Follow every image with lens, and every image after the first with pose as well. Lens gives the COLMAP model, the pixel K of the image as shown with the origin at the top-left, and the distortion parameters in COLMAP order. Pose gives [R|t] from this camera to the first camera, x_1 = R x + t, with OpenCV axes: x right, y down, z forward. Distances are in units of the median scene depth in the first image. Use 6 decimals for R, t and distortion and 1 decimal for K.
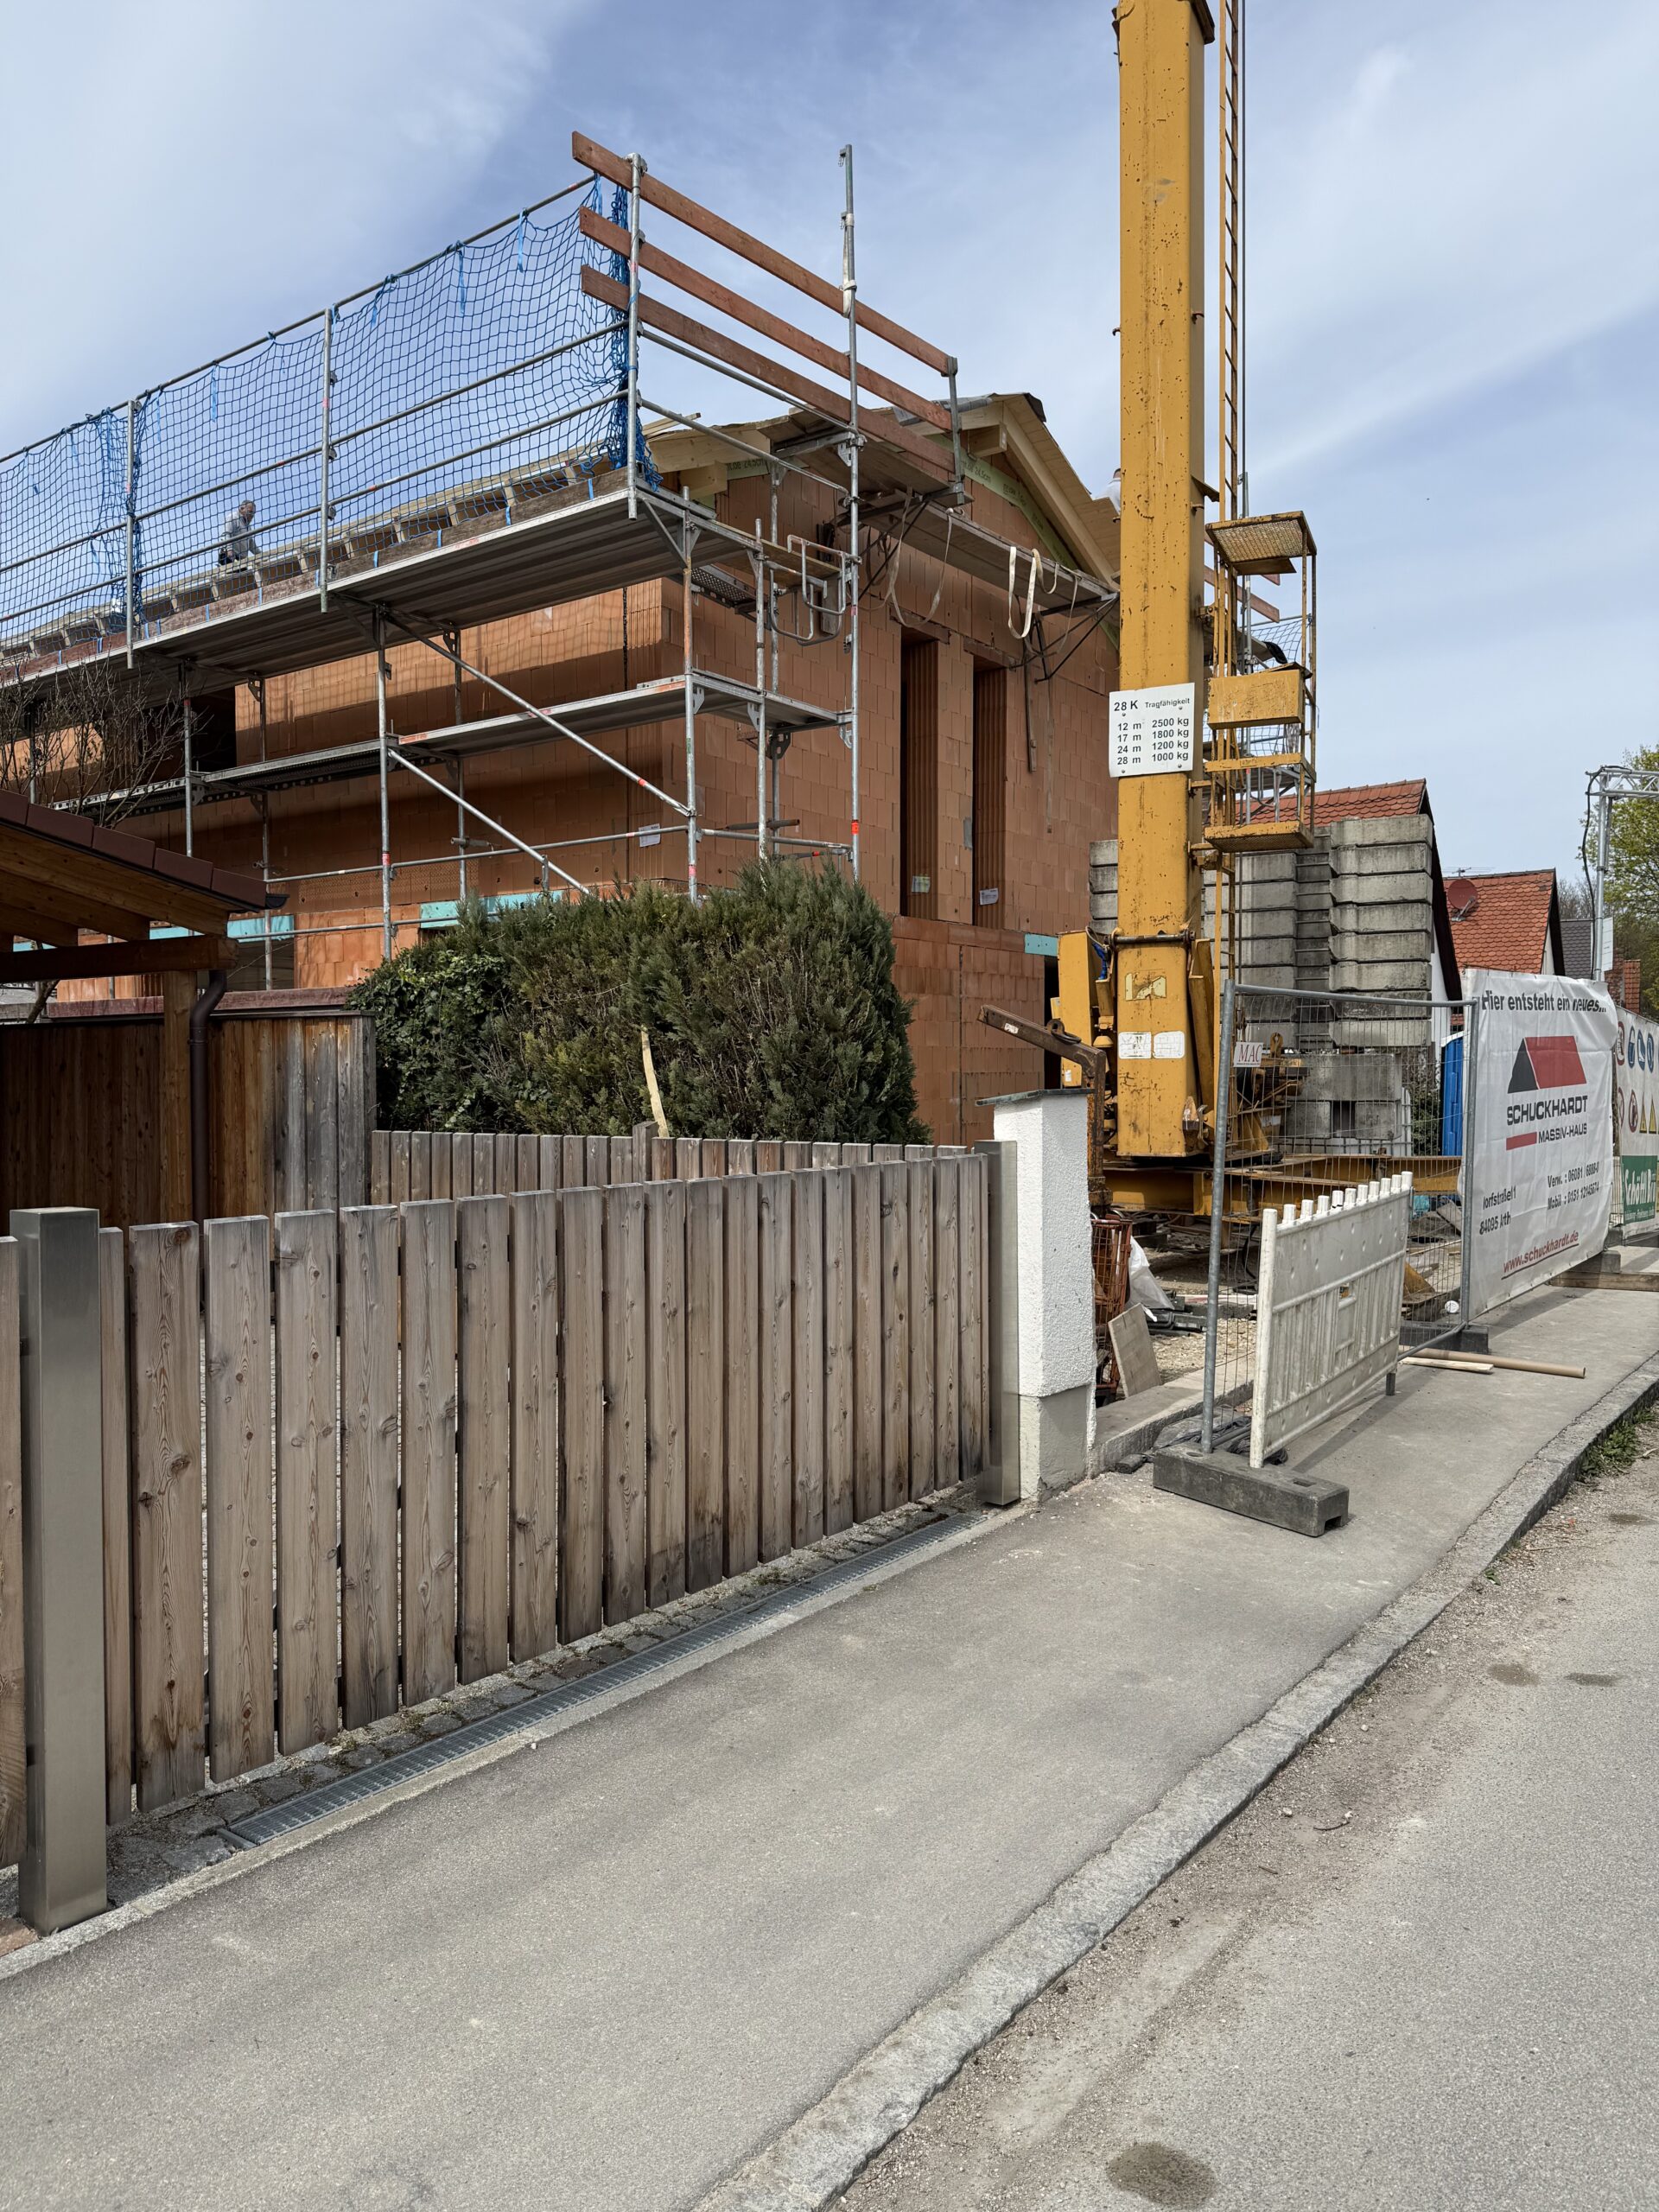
lens RADIAL K [[1623.5, 0, 867.1], [0, 1623.5, 1091.1], [0, 0, 1]] dist [0.125542, -0.240482]
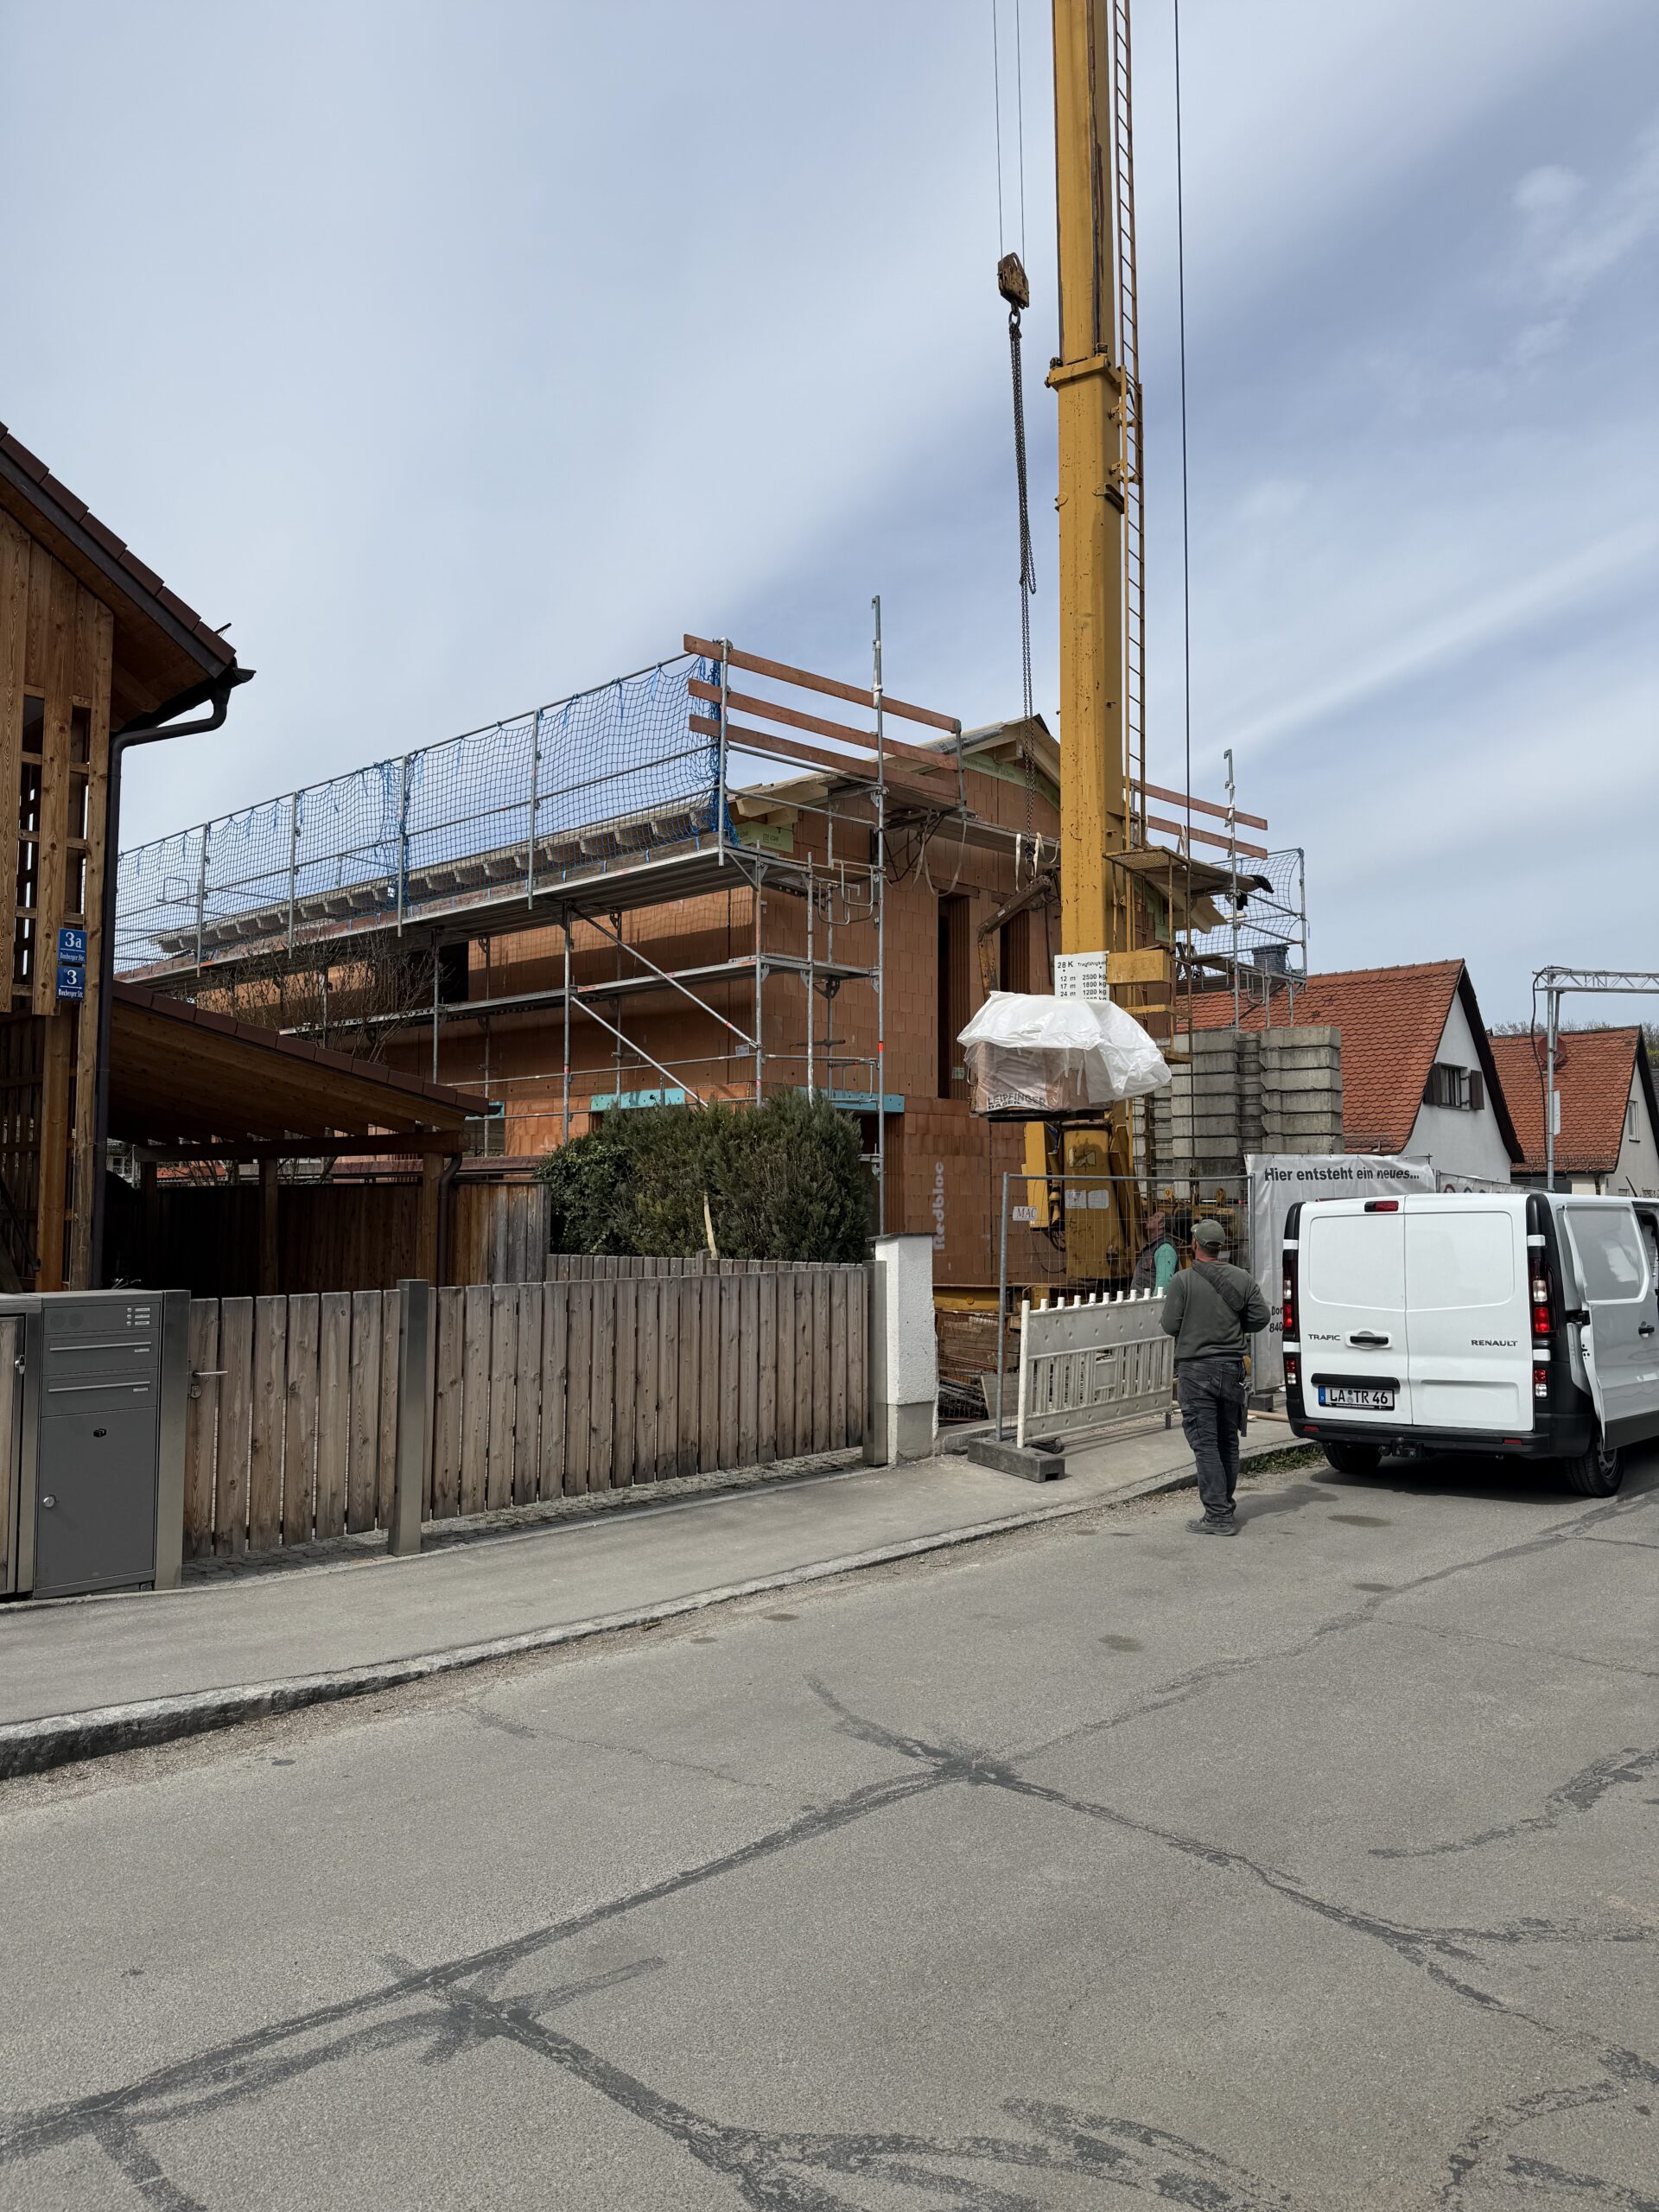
lens RADIAL K [[1643.1, 0, 886.0], [0, 1643.1, 1083.1], [0, 0, 1]] dist [0.159380, -0.228339]
pose [[0.994207, -0.001696, -0.107470, 0.193849], [-0.007392, 0.996429, -0.084107, -0.008609], [0.107229, 0.084414, 0.990644, -0.559659]]
